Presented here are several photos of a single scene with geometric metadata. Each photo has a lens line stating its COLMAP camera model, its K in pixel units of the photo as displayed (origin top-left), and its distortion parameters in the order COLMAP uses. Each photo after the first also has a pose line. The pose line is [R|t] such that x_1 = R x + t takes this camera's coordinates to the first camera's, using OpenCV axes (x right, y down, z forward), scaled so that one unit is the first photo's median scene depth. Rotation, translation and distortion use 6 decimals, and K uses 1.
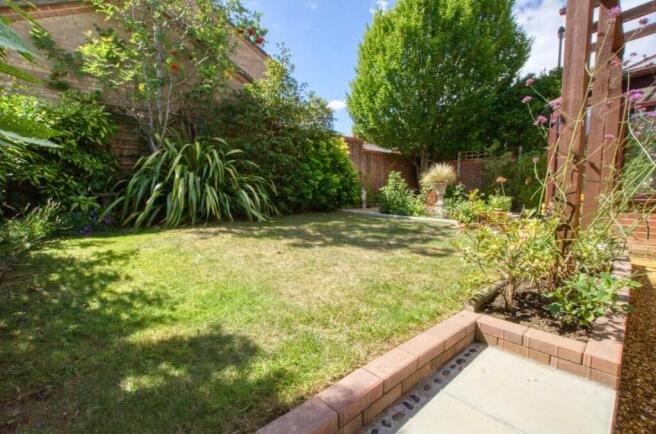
lens RADIAL K [[283.1, 0, 325.7], [0, 283.1, 220.0], [0, 0, 1]] dist [-0.031428, 0.003801]
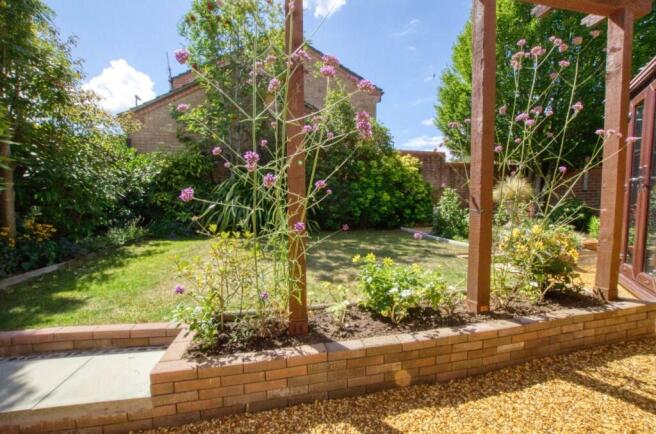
lens RADIAL K [[283.1, 0, 331.2], [0, 283.1, 216.4], [0, 0, 1]] dist [-0.031428, 0.003801]
pose [[0.873341, 0.023388, -0.486548, 0.549703], [-0.050219, 0.997847, -0.042177, -0.039932], [0.484514, 0.061269, 0.872635, 0.059589]]
